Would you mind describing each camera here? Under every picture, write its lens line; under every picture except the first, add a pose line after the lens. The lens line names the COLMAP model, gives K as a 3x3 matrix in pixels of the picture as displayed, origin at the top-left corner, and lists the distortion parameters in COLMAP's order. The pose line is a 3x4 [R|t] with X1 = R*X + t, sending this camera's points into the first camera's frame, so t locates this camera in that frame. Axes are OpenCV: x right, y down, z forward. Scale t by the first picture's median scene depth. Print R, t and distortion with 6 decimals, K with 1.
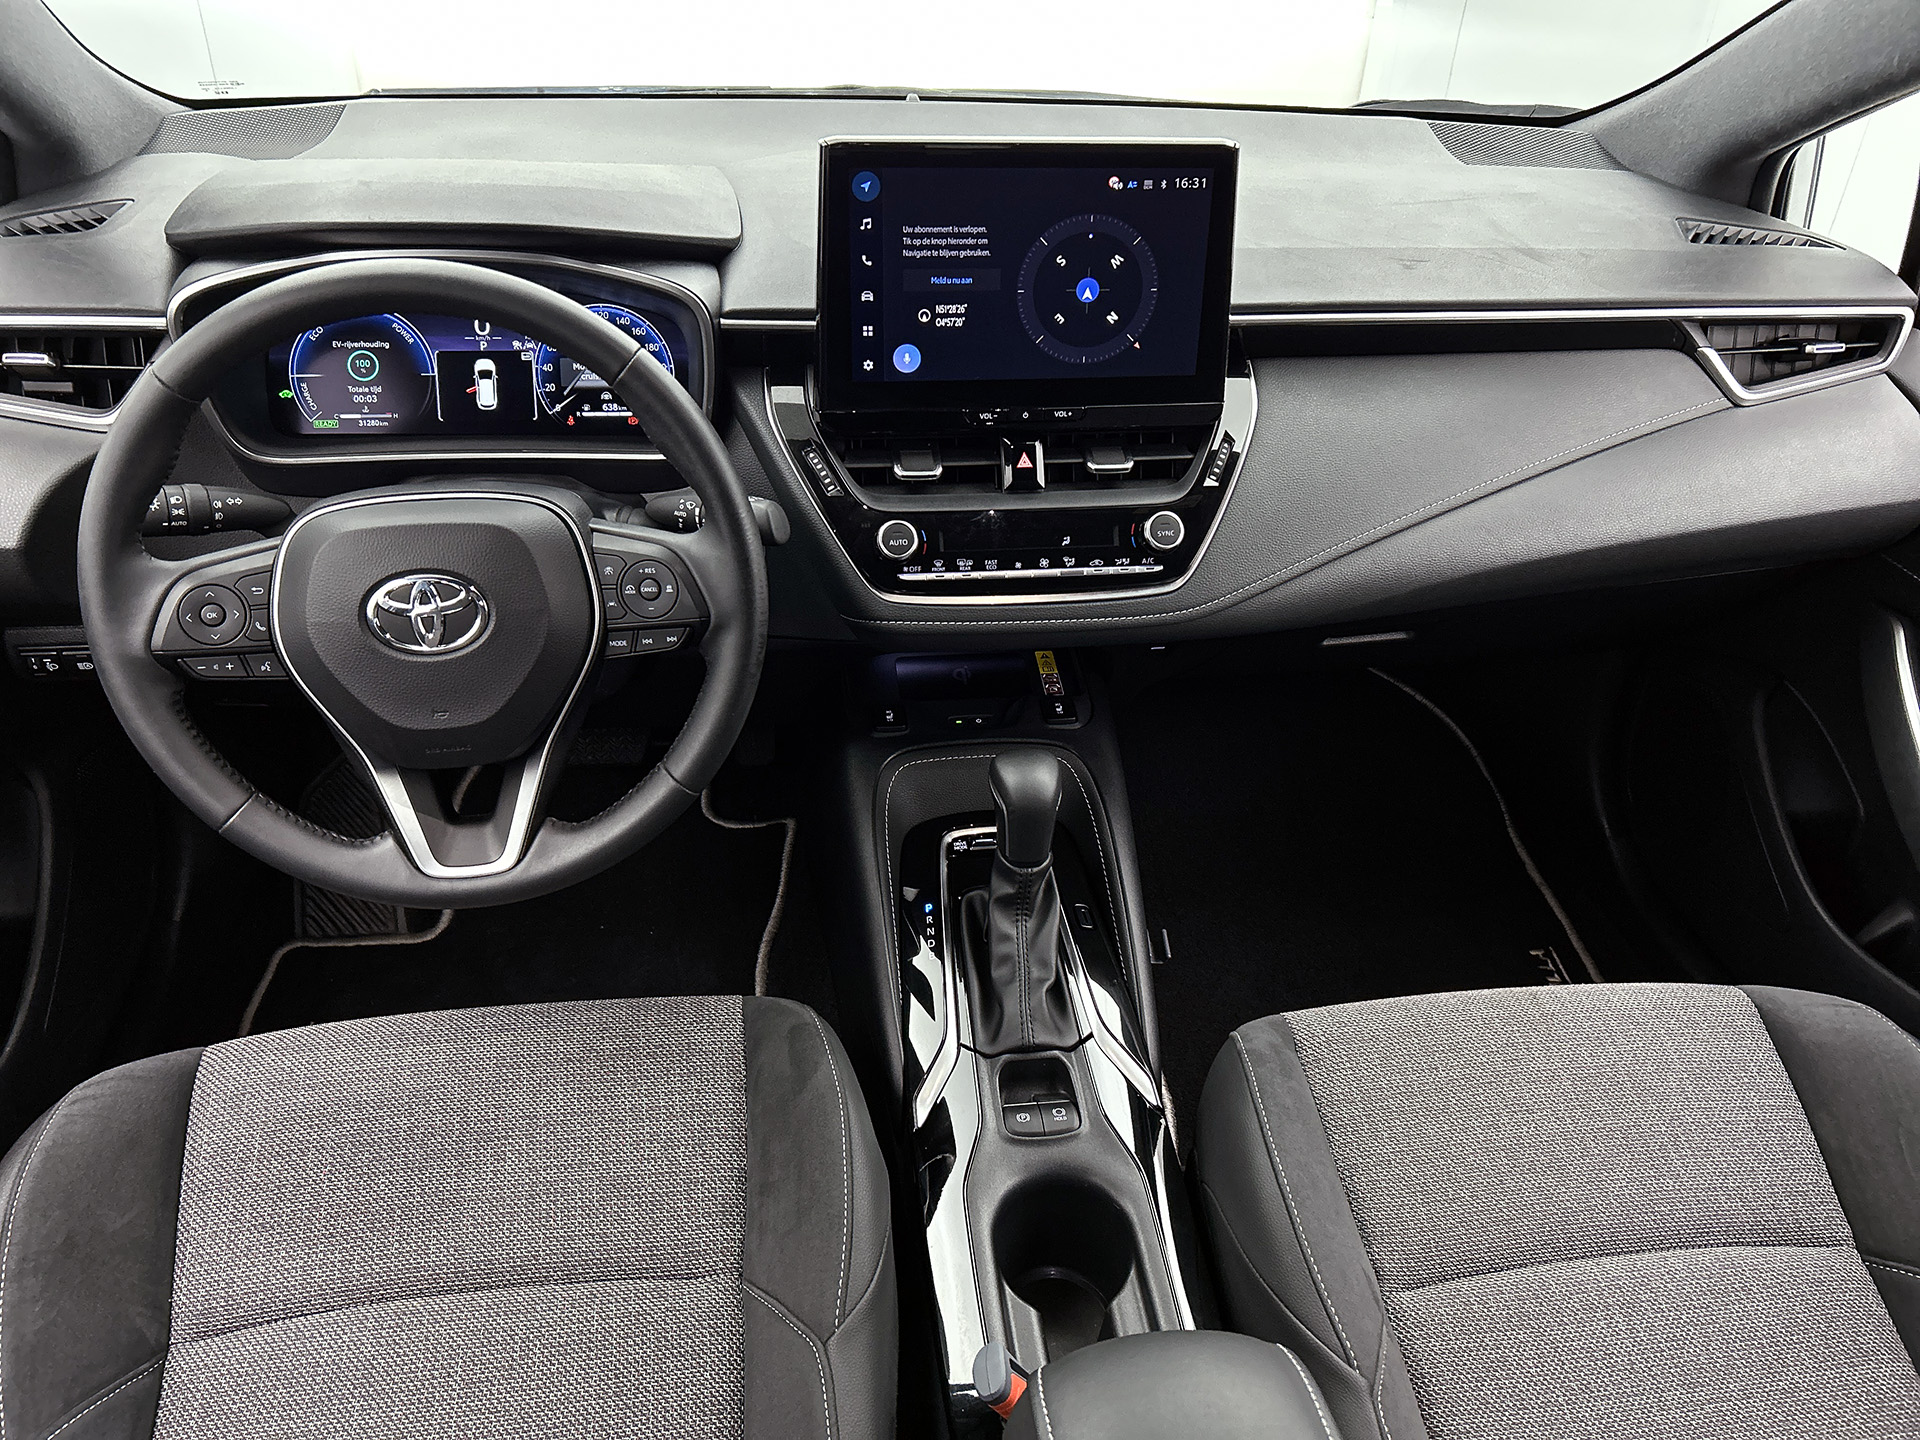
lens RADIAL K [[1453.9, 0, 963.4], [0, 1453.9, 718.8], [0, 0, 1]] dist [0.033053, -0.050639]
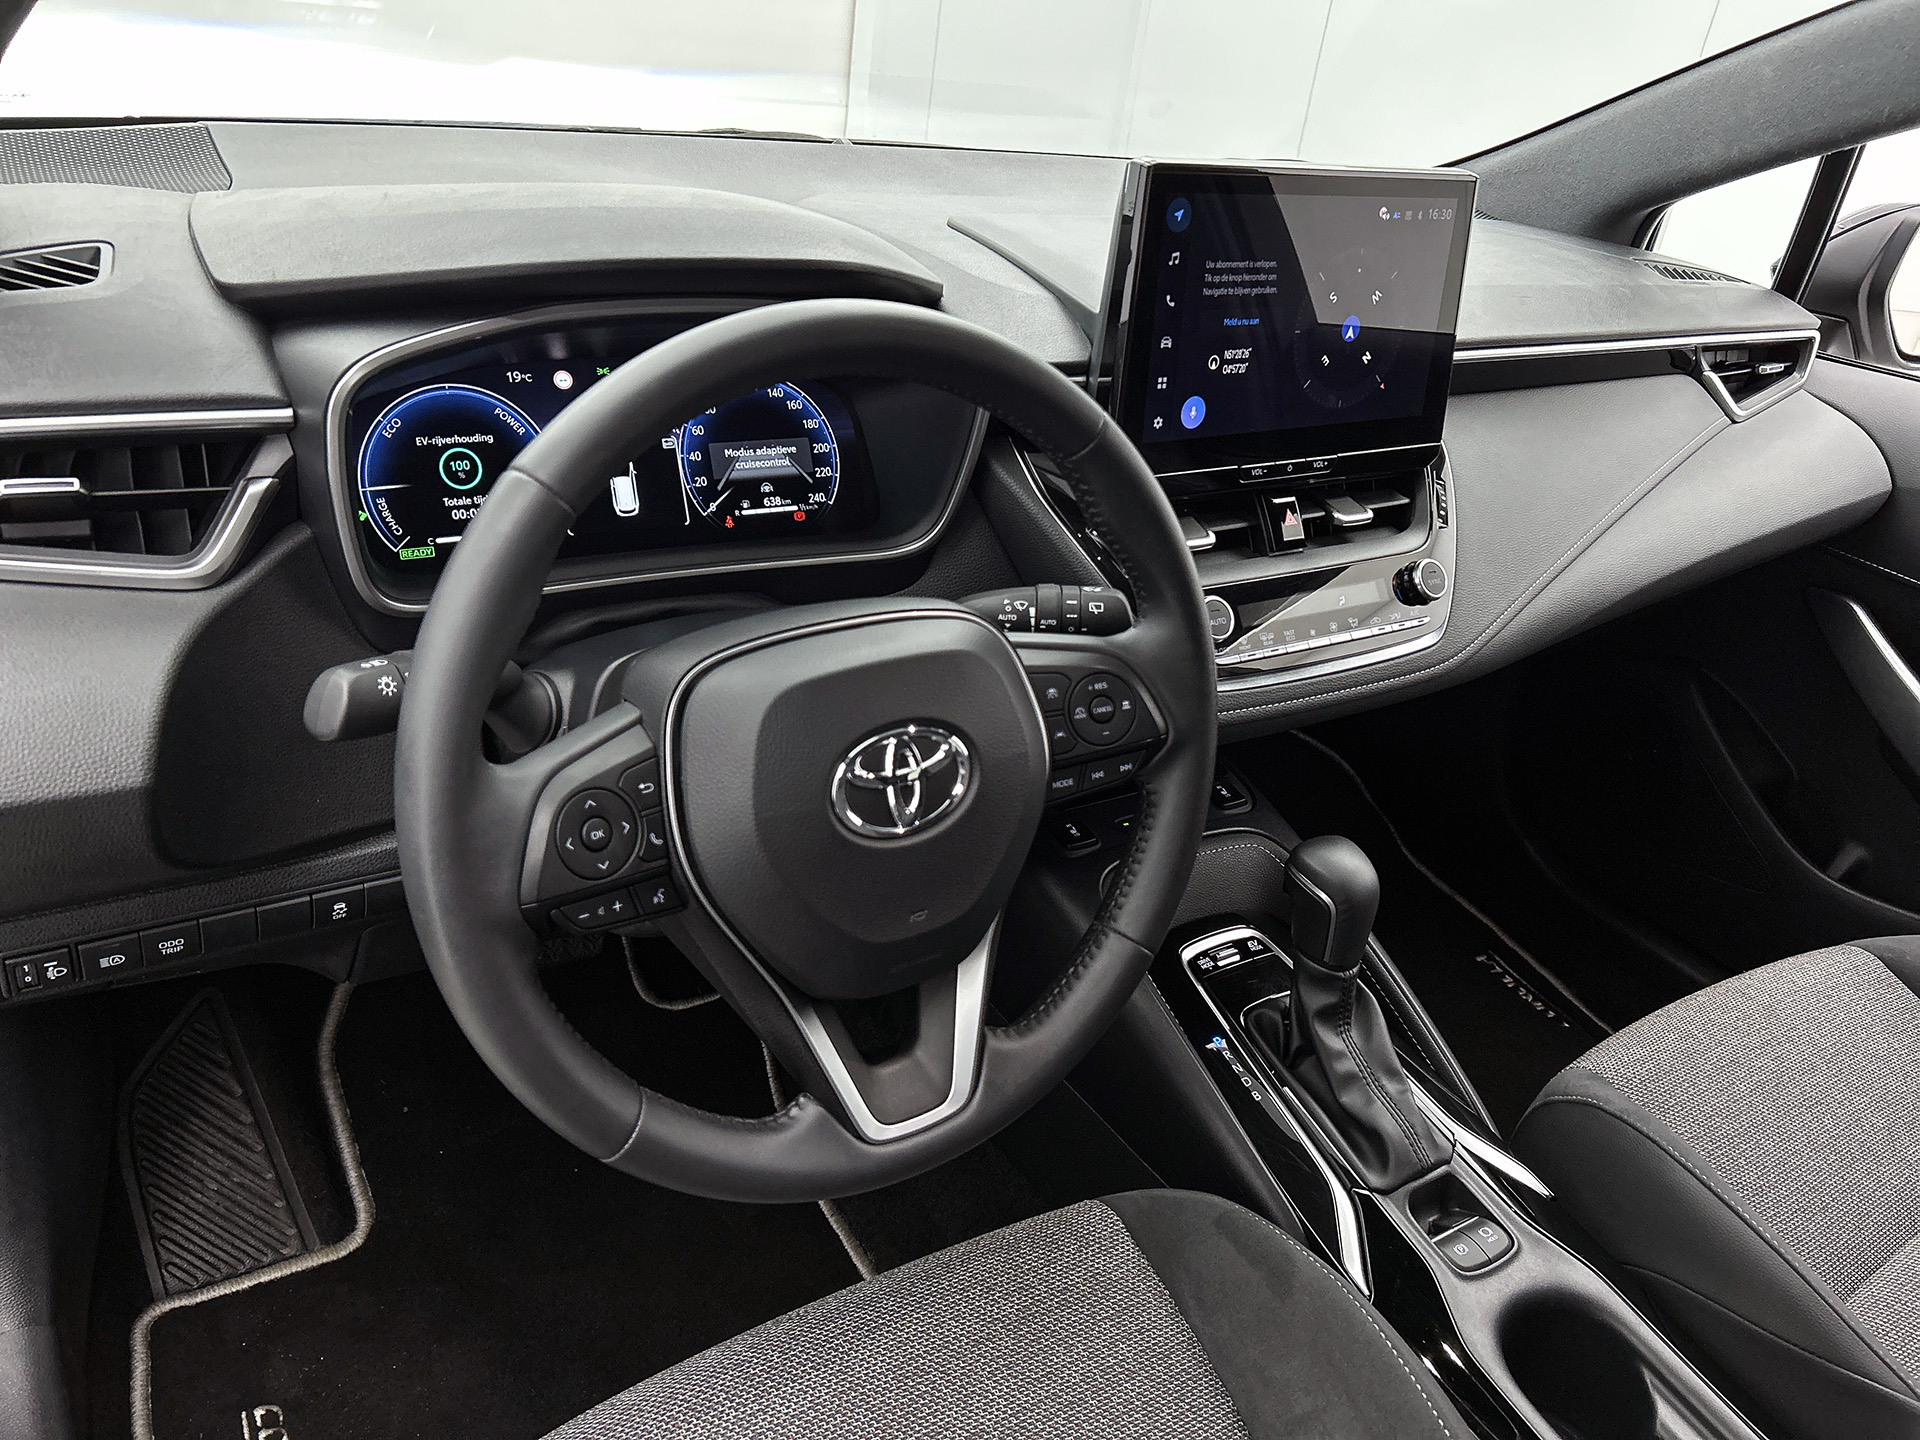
lens RADIAL K [[1453.9, 0, 952.2], [0, 1453.9, 714.0], [0, 0, 1]] dist [0.033053, -0.050639]
pose [[0.904537, -0.135583, 0.404264, -0.542282], [0.160391, 0.986657, -0.027965, -0.069312], [-0.395078, 0.090136, 0.914215, 0.280258]]
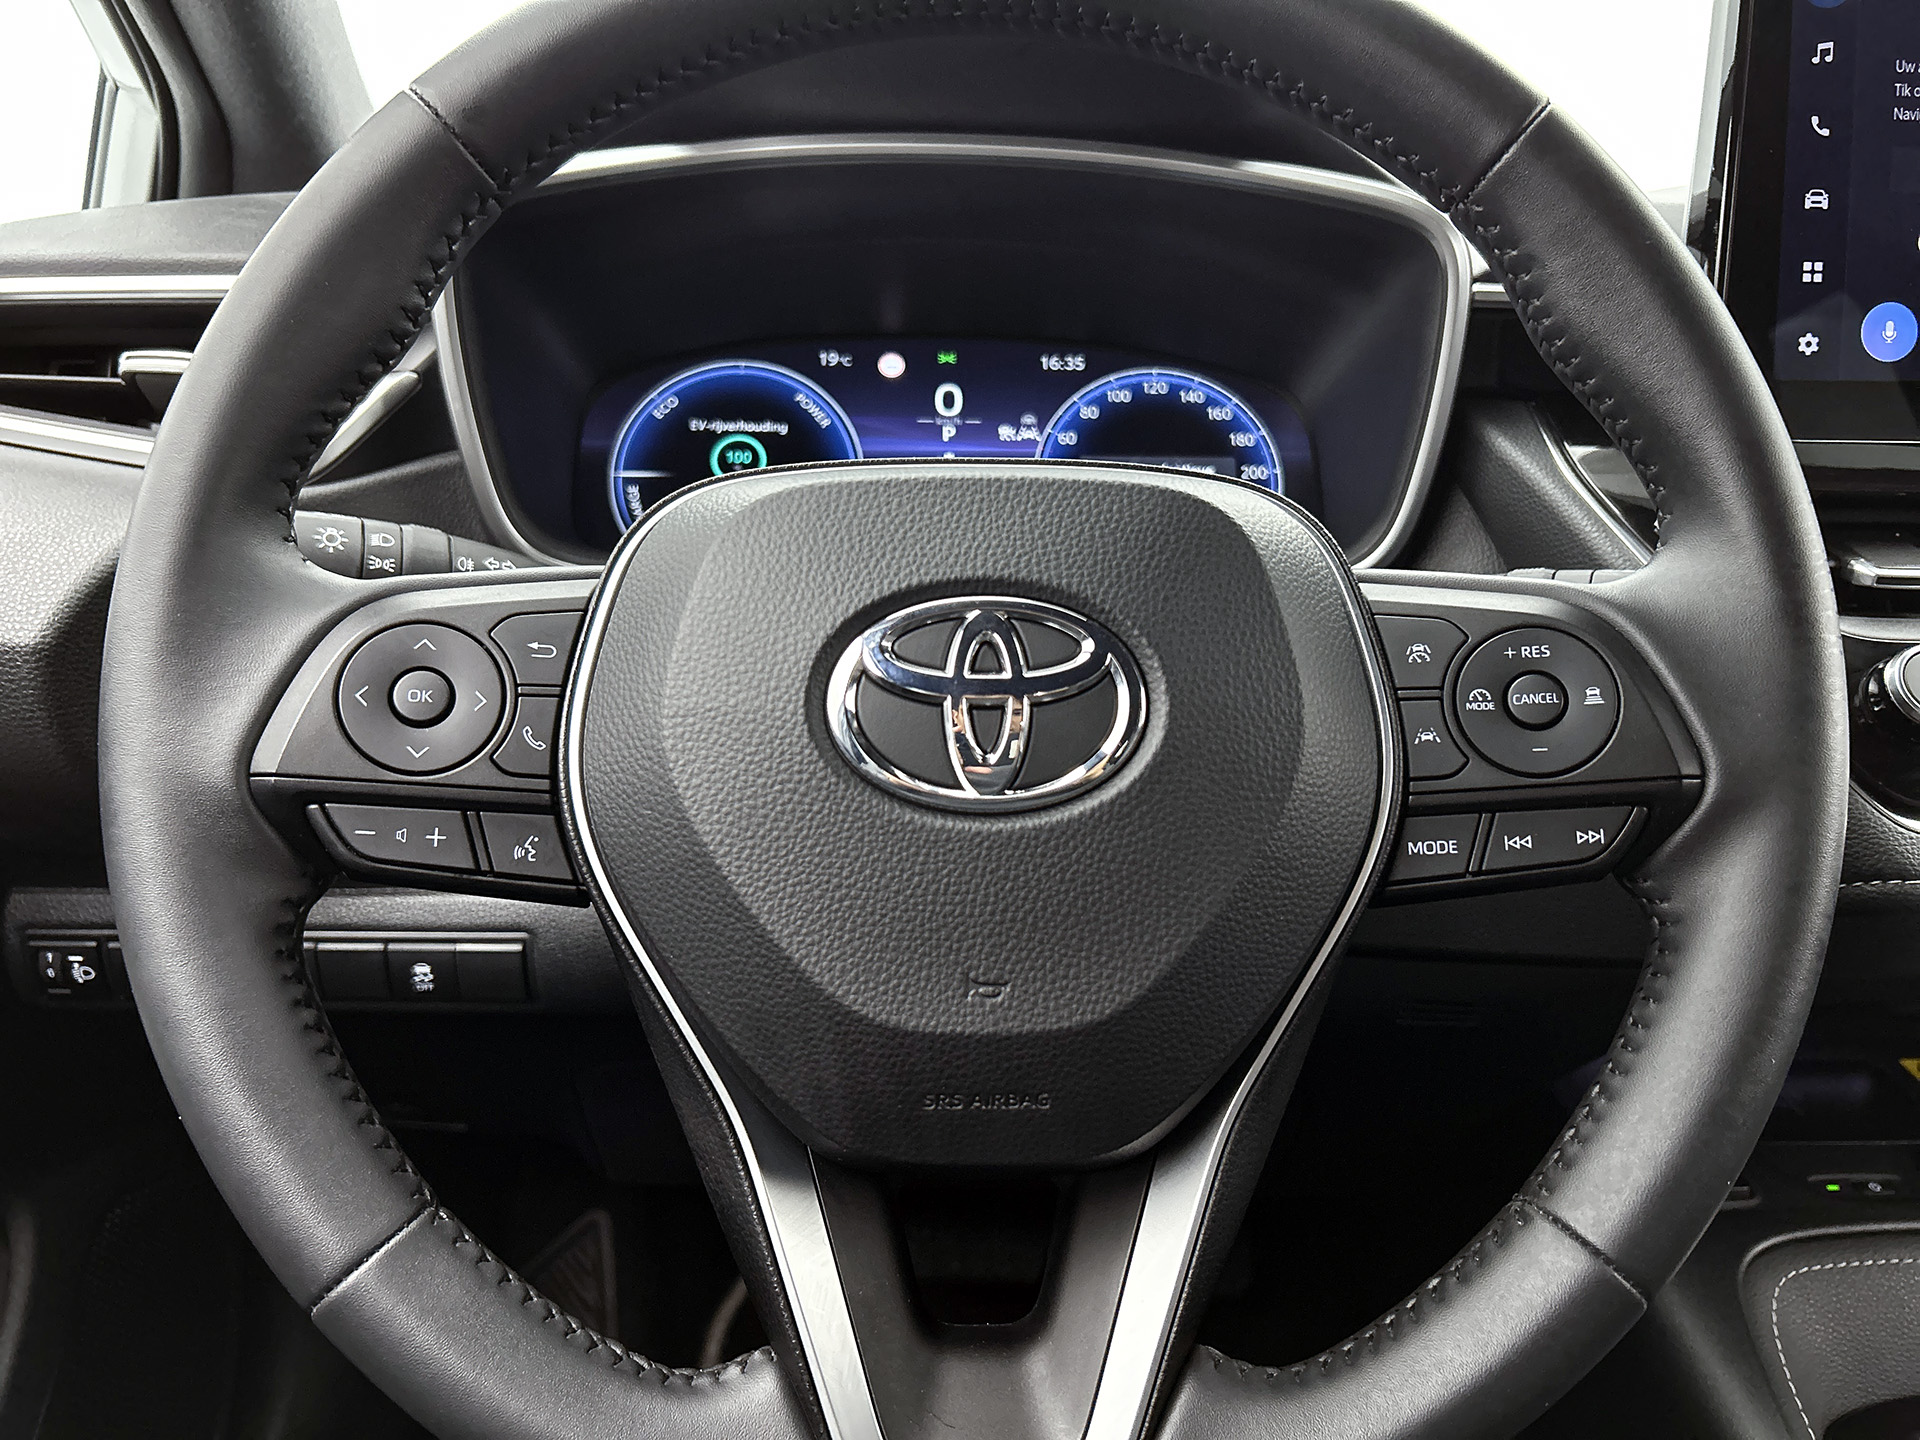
lens RADIAL K [[1453.9, 0, 958.8], [0, 1453.9, 715.6], [0, 0, 1]] dist [0.033053, -0.050639]
pose [[0.992894, -0.001160, -0.118995, -0.282666], [-0.041947, 0.932361, -0.359088, 0.051775], [0.111363, 0.361528, 0.925687, 0.571107]]
